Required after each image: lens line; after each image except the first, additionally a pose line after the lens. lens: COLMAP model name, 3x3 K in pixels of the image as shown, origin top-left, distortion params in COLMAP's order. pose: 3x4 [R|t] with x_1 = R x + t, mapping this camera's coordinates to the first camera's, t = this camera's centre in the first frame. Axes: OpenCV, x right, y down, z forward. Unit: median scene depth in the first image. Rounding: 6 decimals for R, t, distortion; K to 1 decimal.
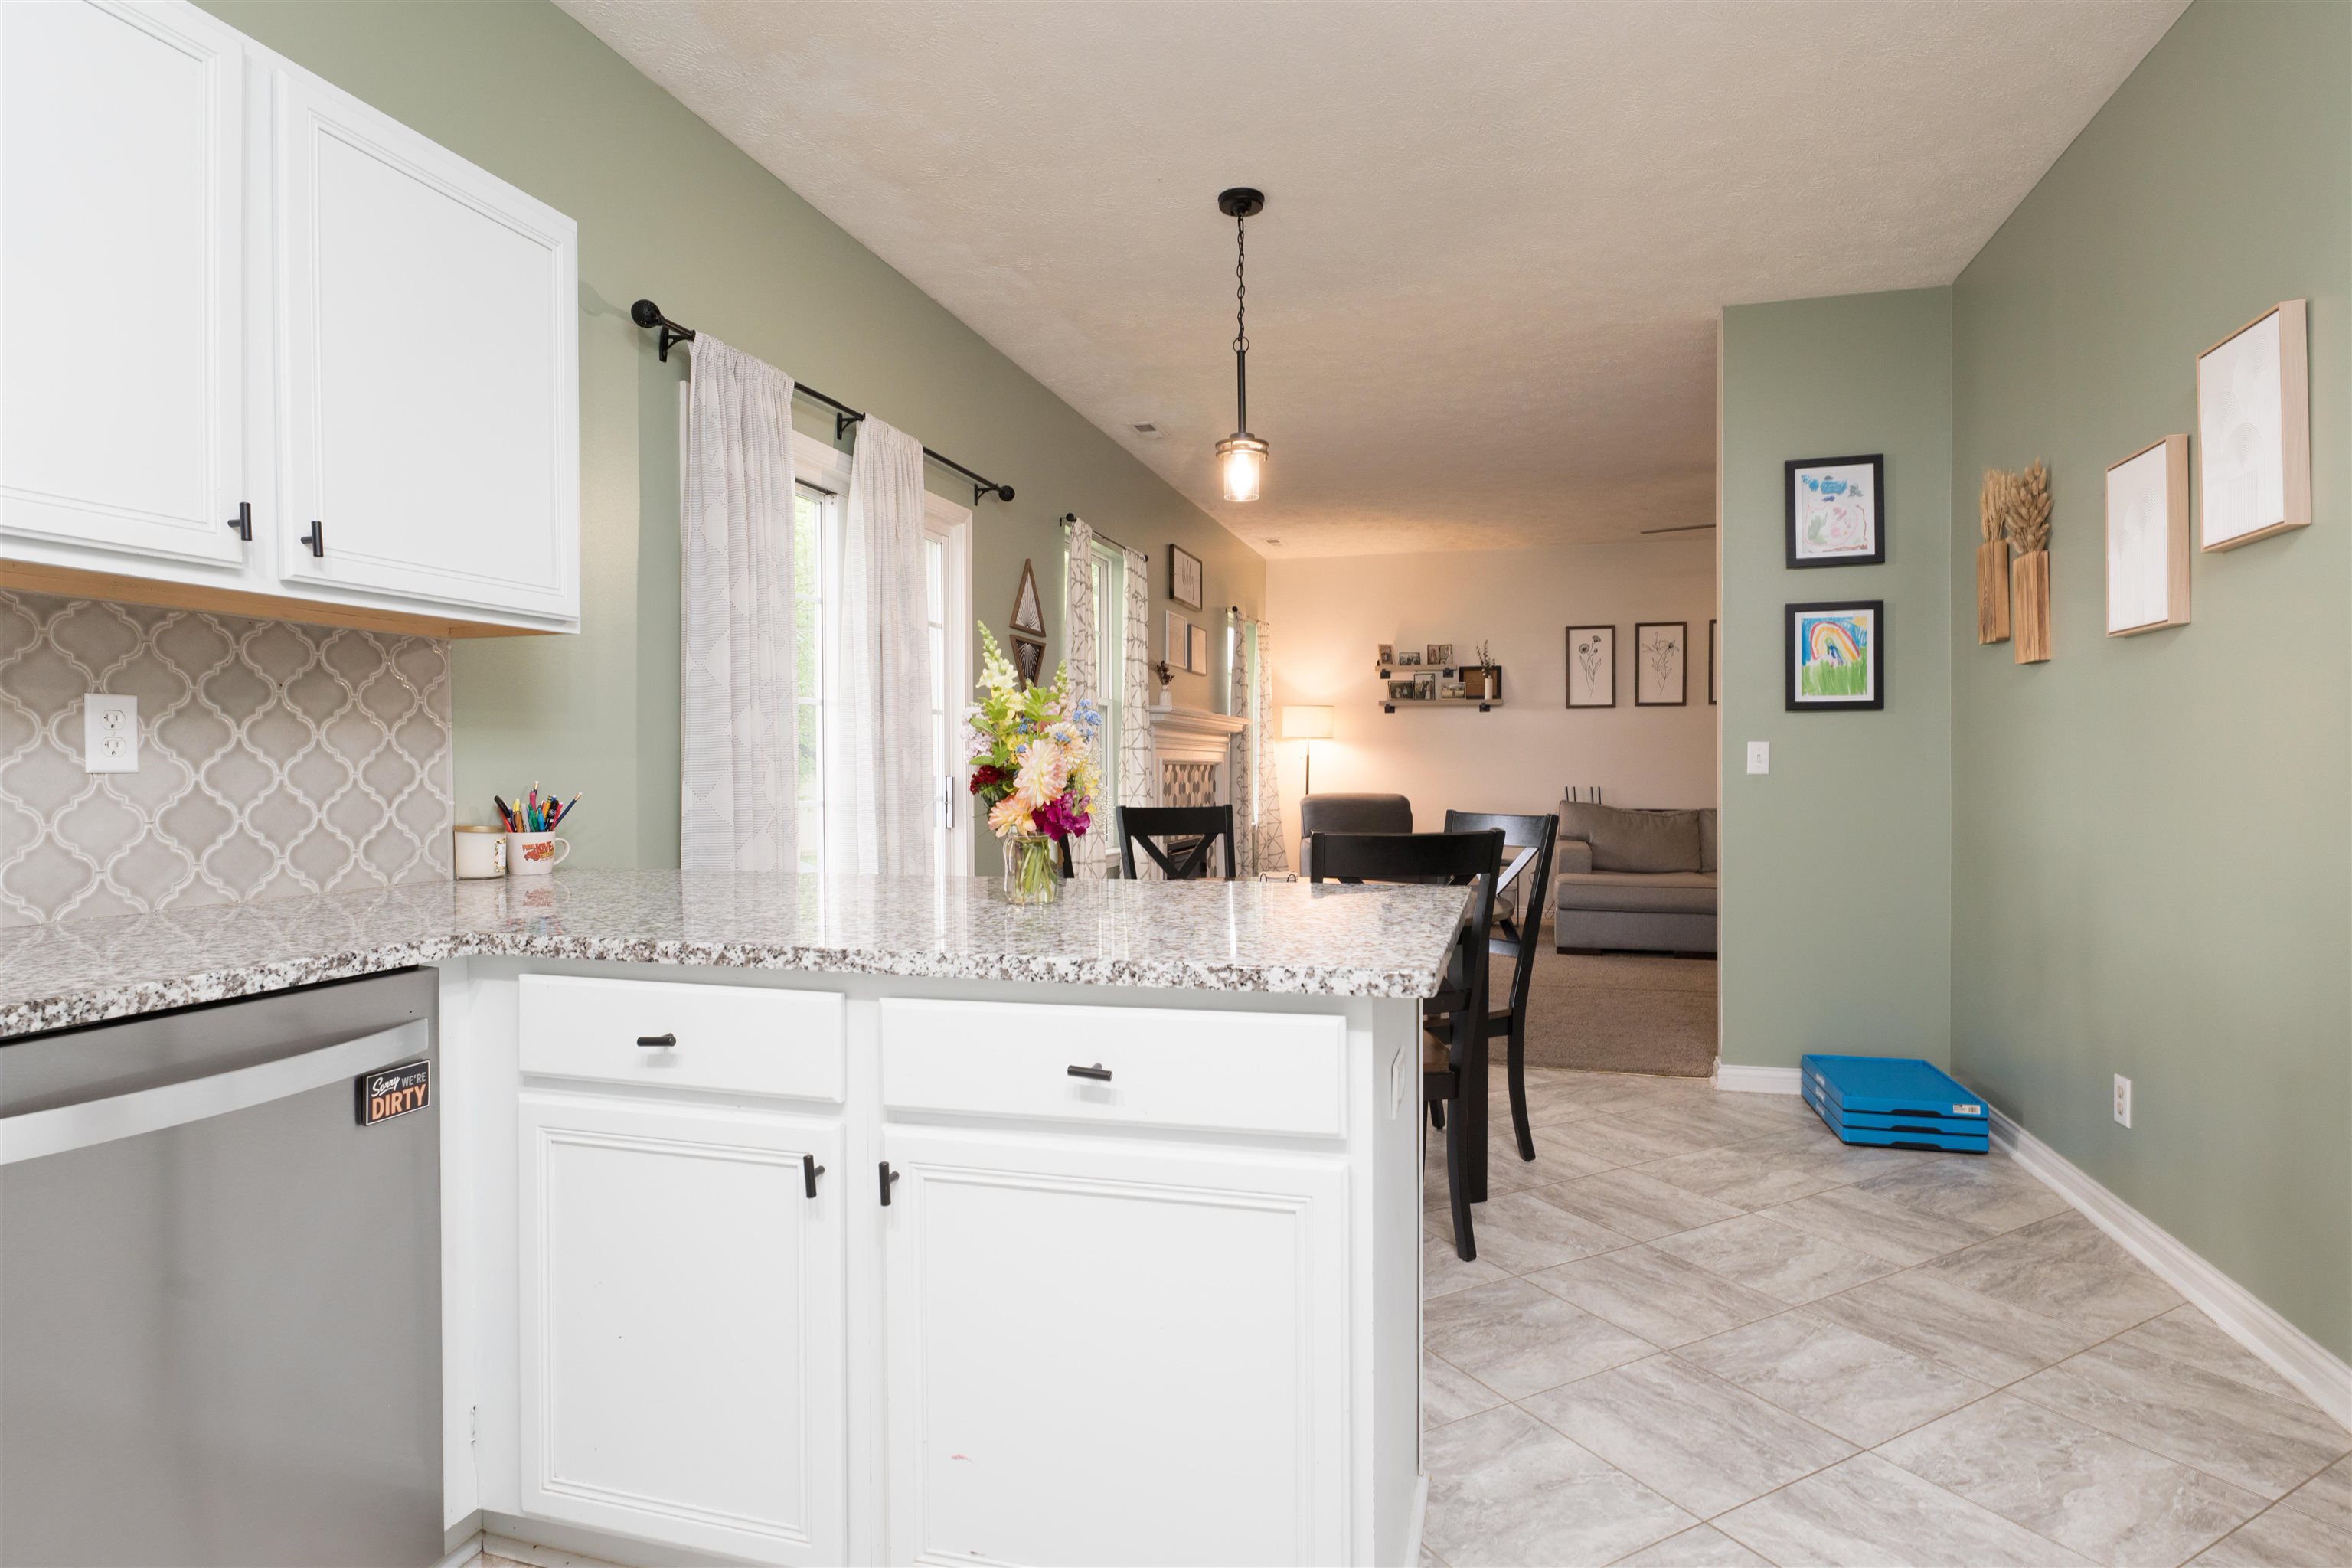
lens RADIAL K [[1229.1, 0, 1173.7], [0, 1229.1, 773.0], [0, 0, 1]] dist [0.000804, 0.000017]
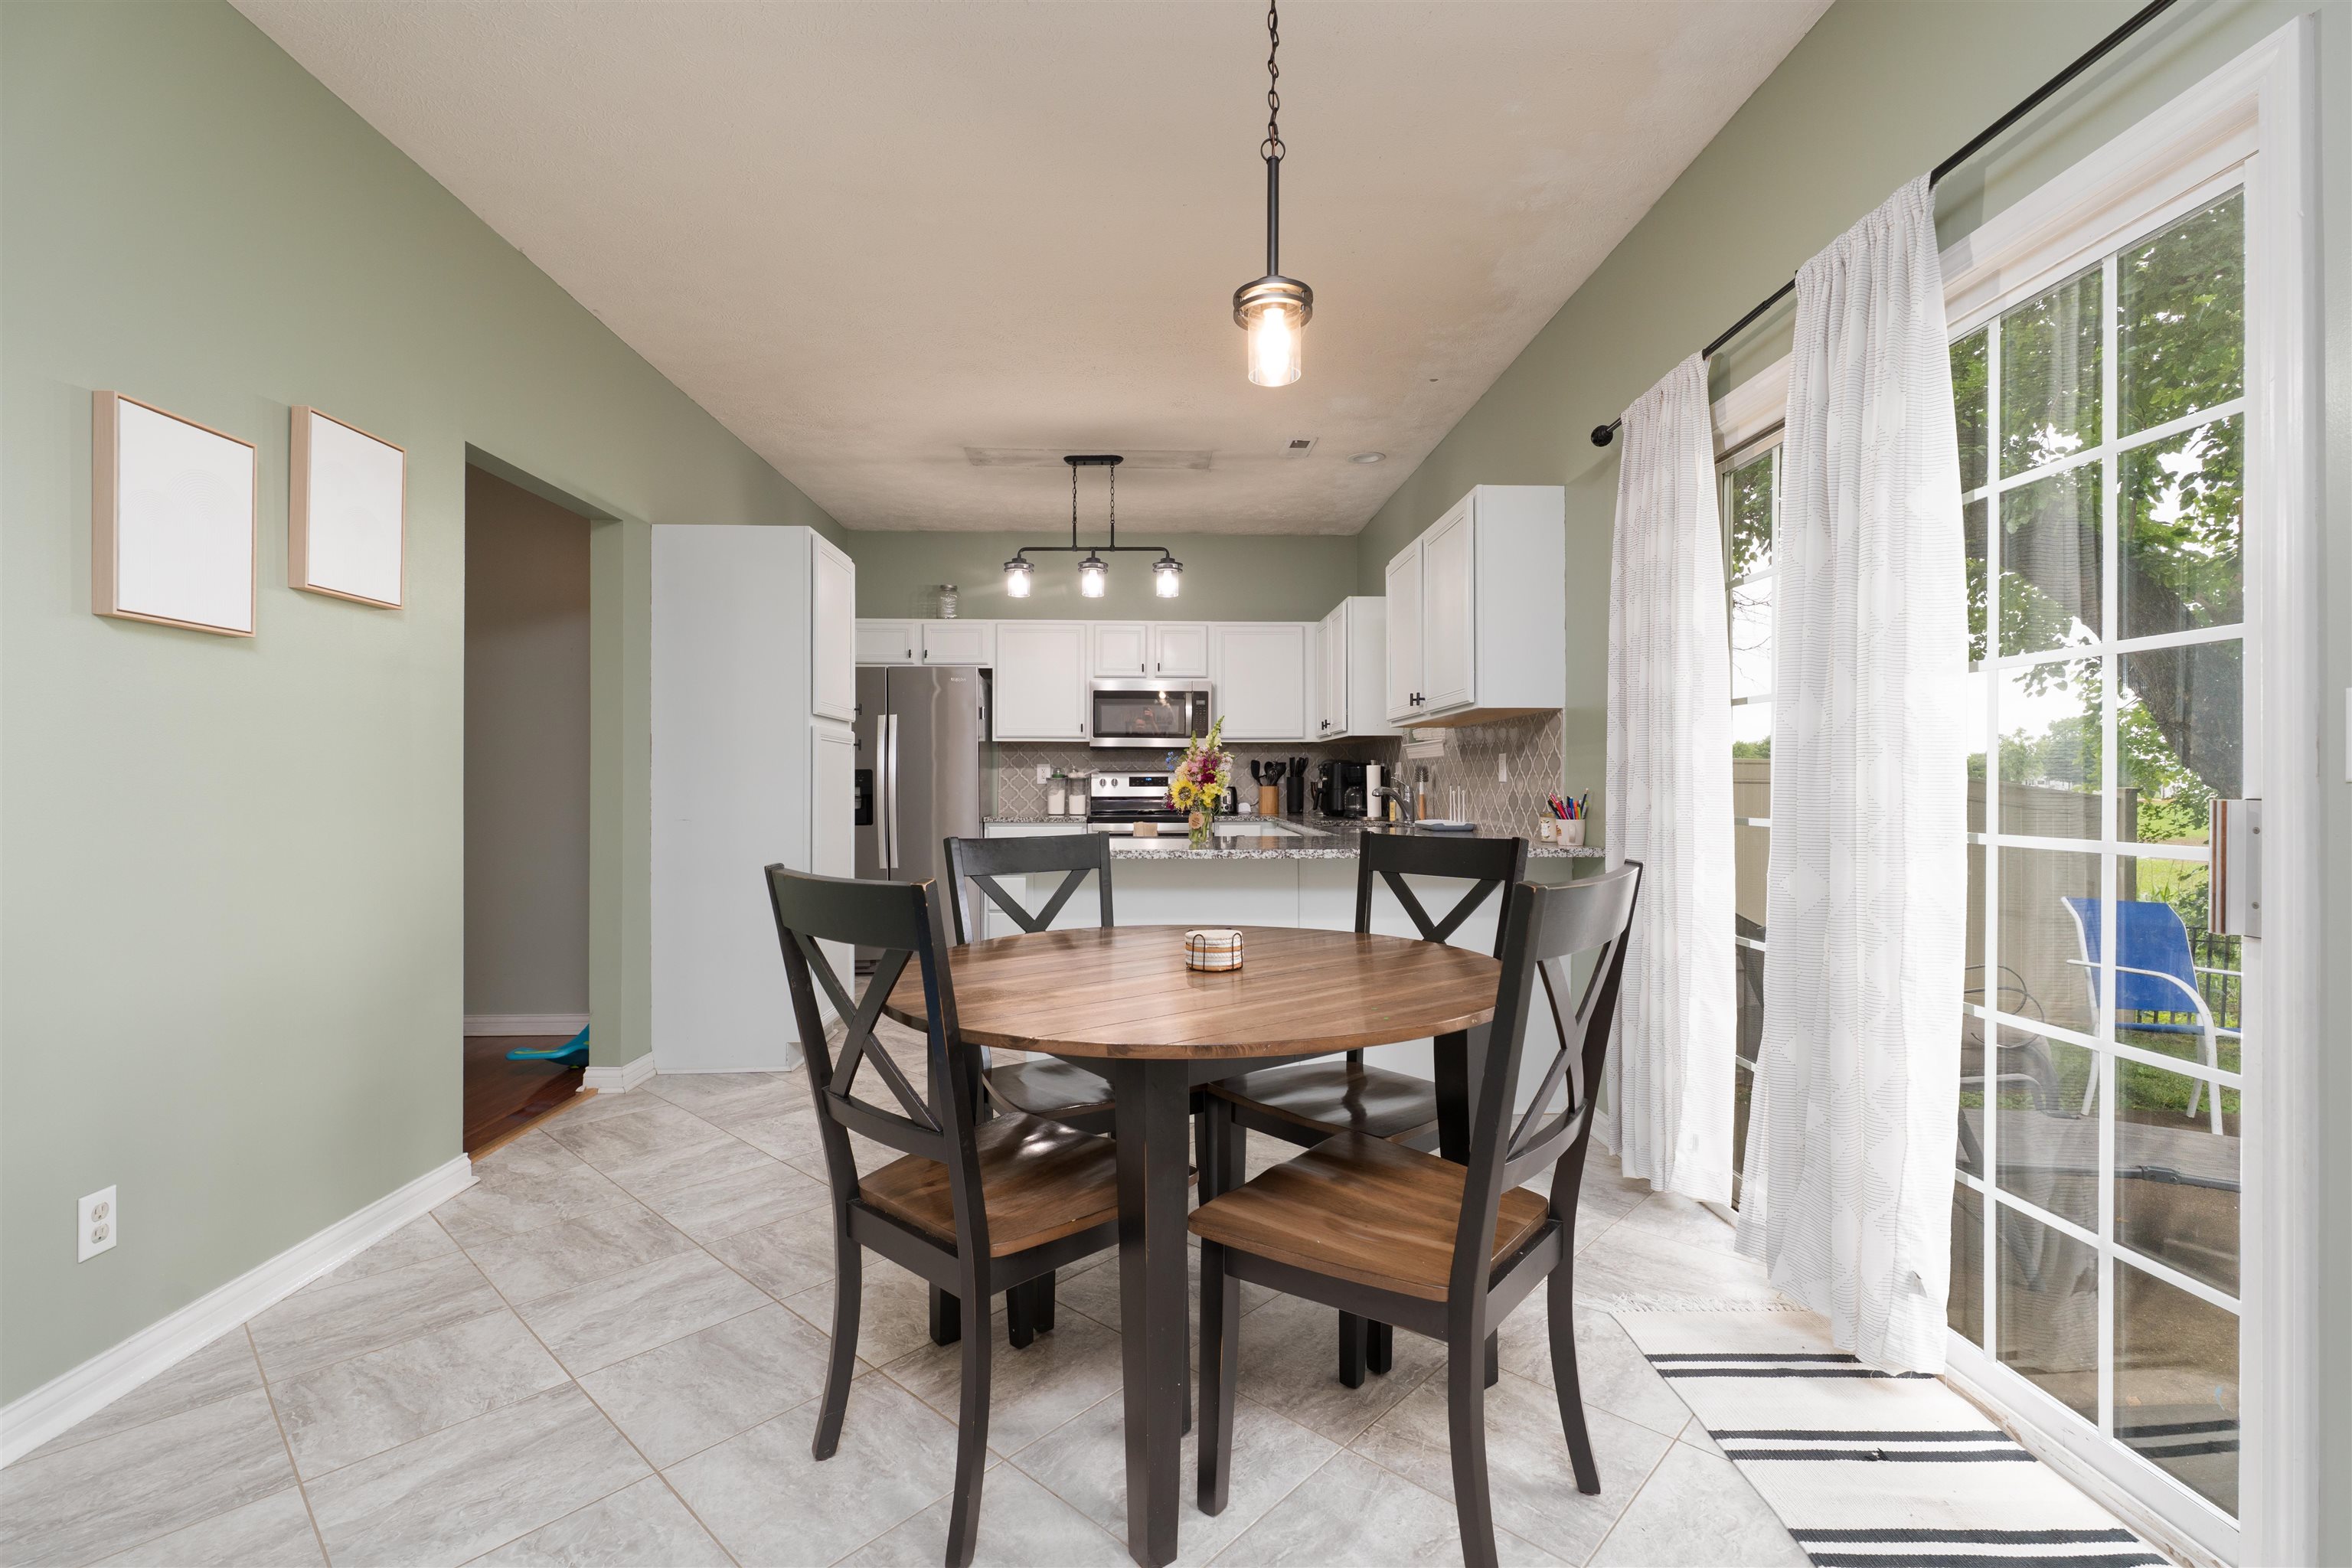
lens RADIAL K [[1031.8, 0, 1176.0], [0, 1031.8, 784.0], [0, 0, 1]] dist [-0.000392, 0.000057]
pose [[-0.949555, 0.004075, -0.313574, 0.371489], [0.001658, 0.999967, 0.007973, -0.010488], [0.313596, 0.007051, -0.949530, 2.003328]]
